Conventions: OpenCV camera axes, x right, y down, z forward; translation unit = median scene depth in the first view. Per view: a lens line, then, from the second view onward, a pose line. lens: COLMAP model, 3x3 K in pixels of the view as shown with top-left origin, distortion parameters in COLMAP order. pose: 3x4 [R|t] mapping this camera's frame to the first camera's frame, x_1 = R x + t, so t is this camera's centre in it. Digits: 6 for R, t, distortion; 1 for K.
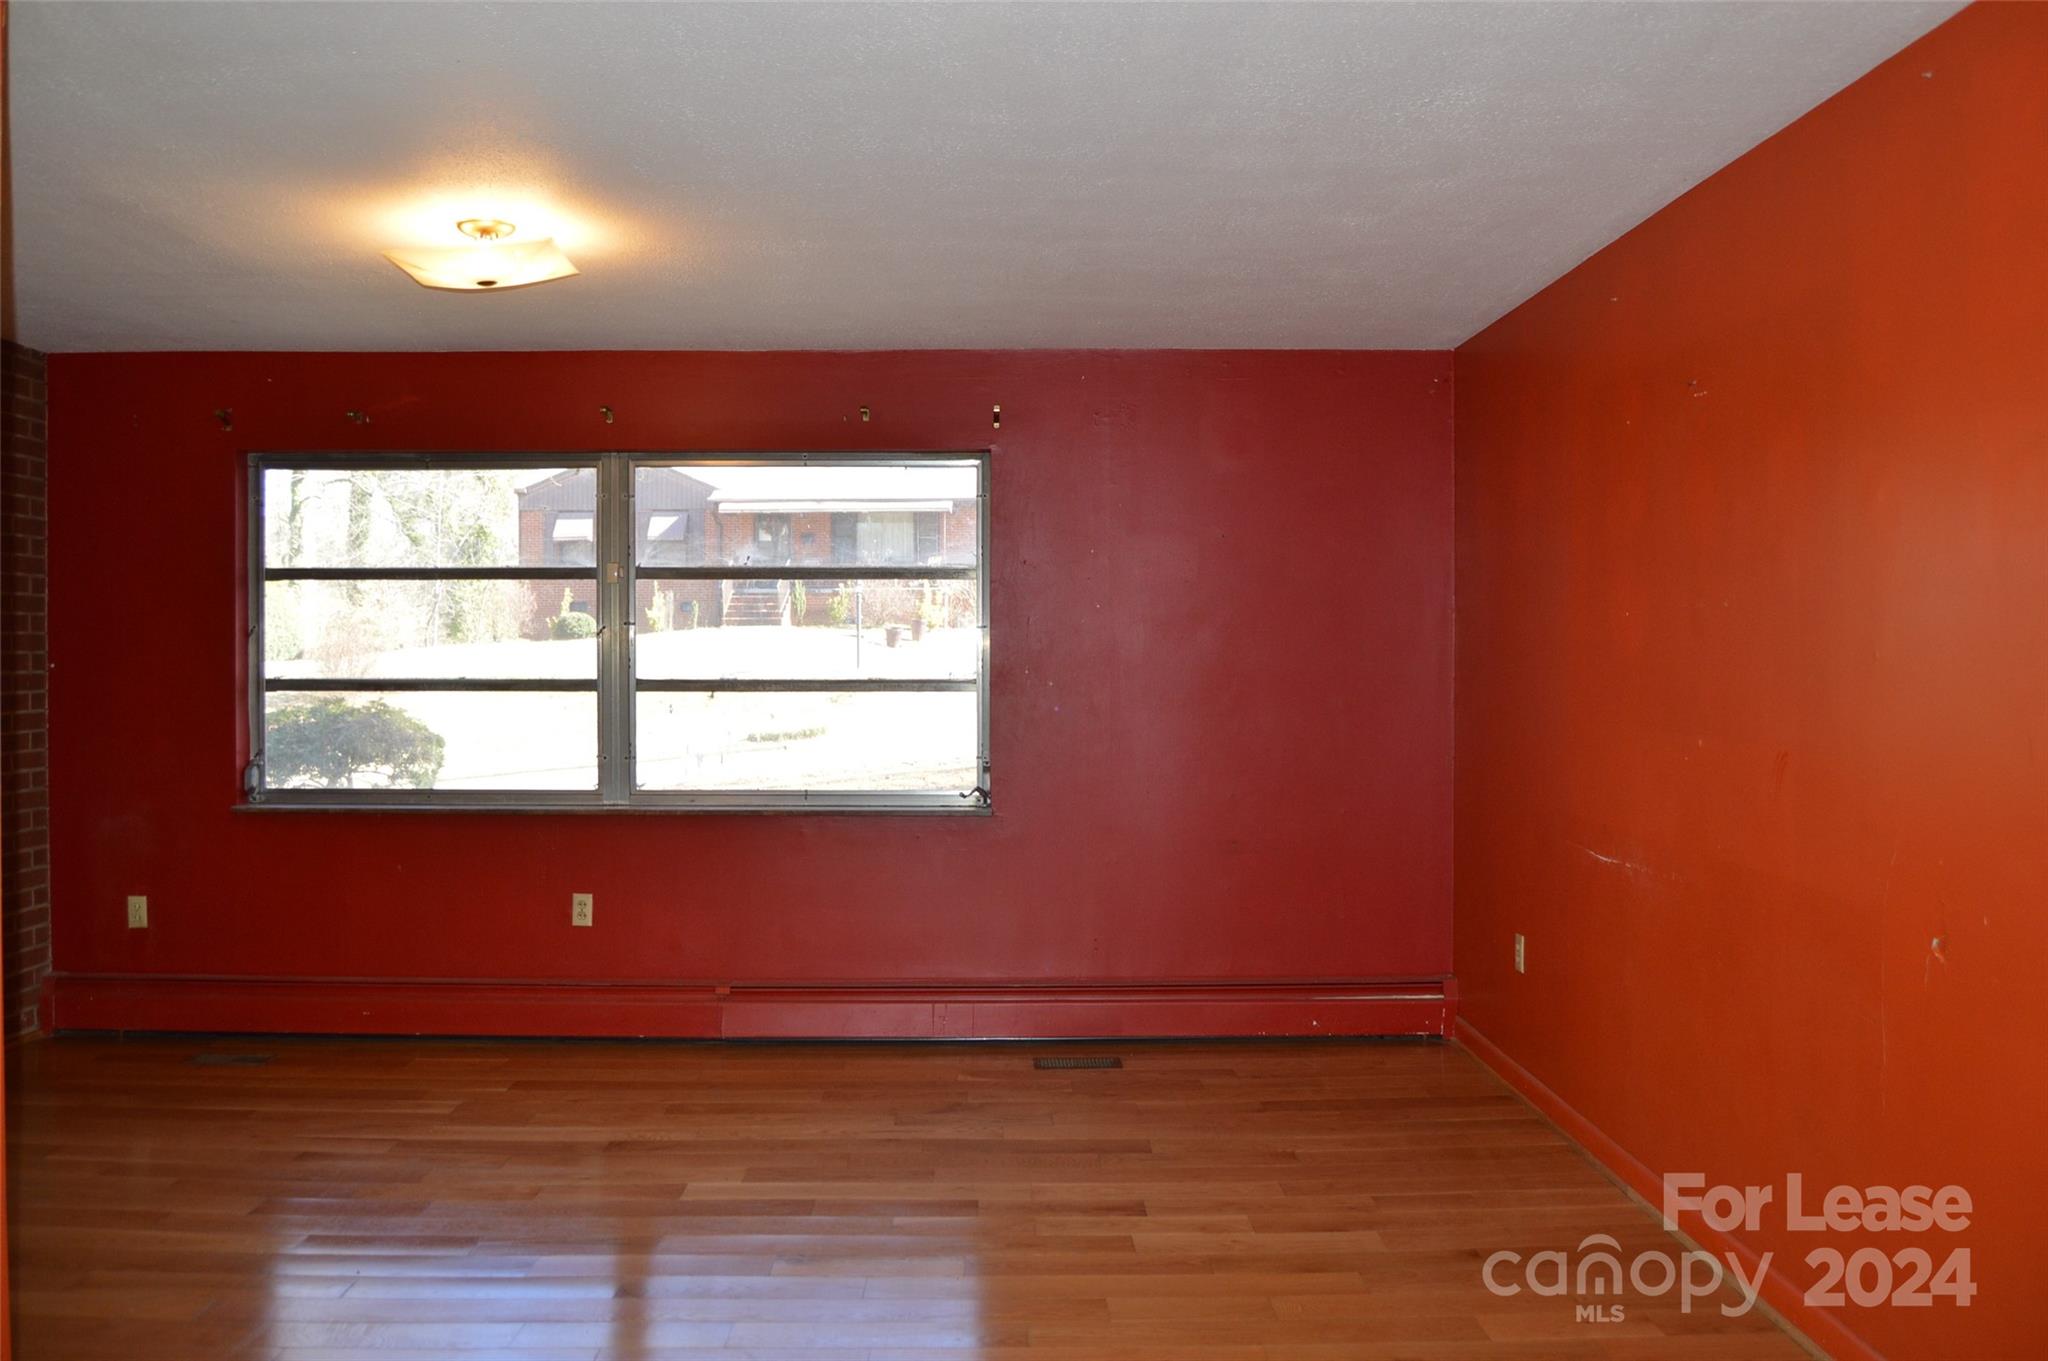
lens RADIAL K [[1674.3, 0, 1024.0], [0, 1674.3, 680.5], [0, 0, 1]] dist [-0.027187, -0.000081]
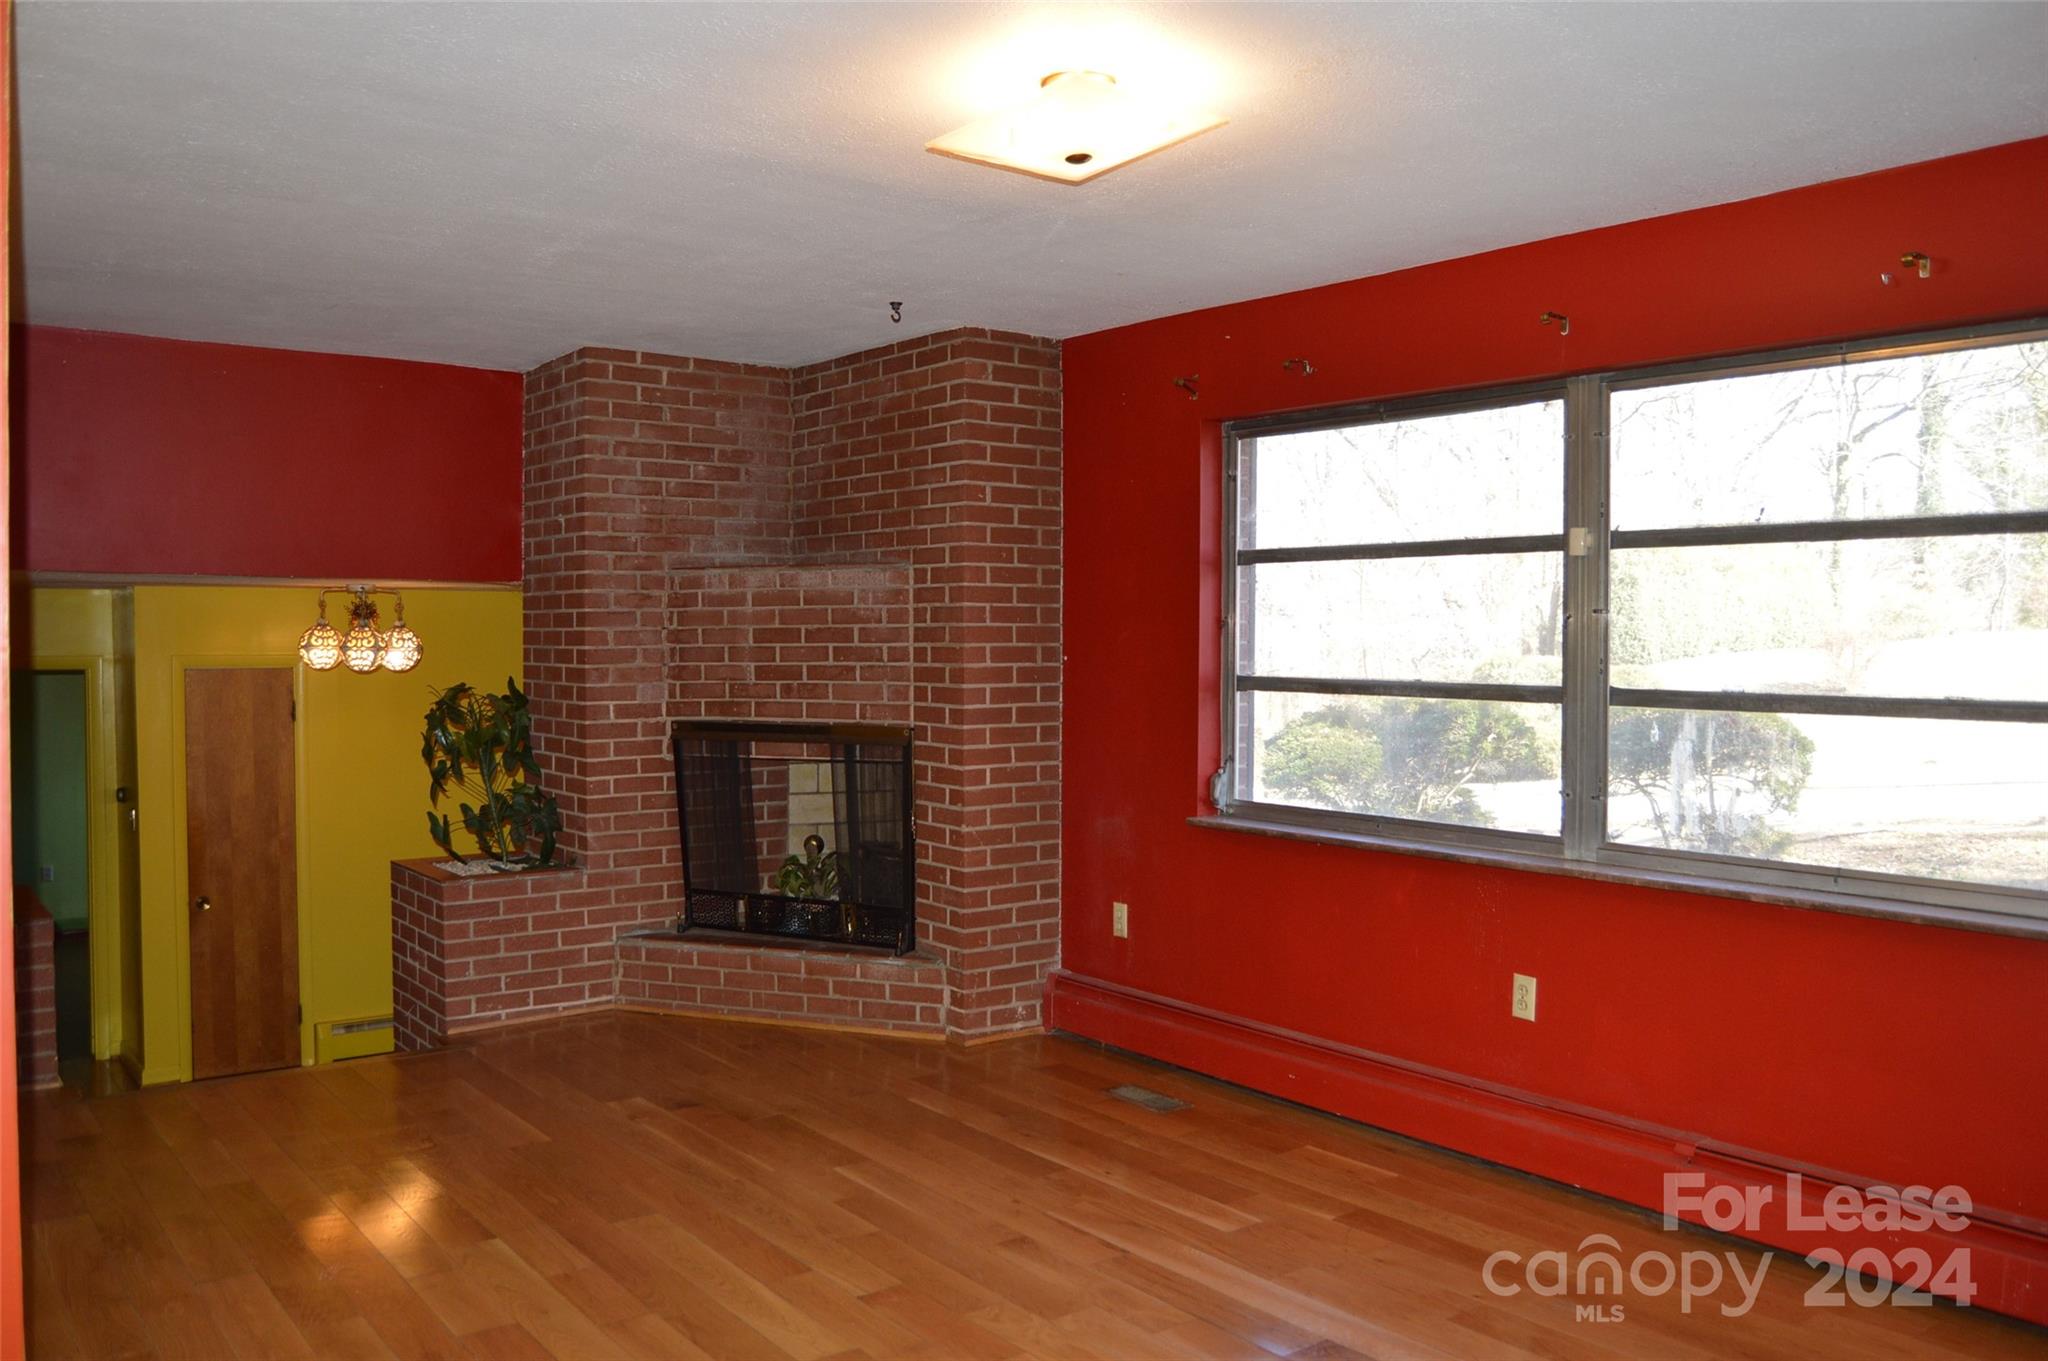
lens RADIAL K [[1676.8, 0, 1097.4], [0, 1676.8, 659.0], [0, 0, 1]] dist [-0.053337, 0.000475]
pose [[0.612436, 0.015566, -0.790367, 0.204796], [-0.018503, 0.999814, 0.005354, -0.013524], [0.790304, 0.011345, 0.612610, 0.397925]]
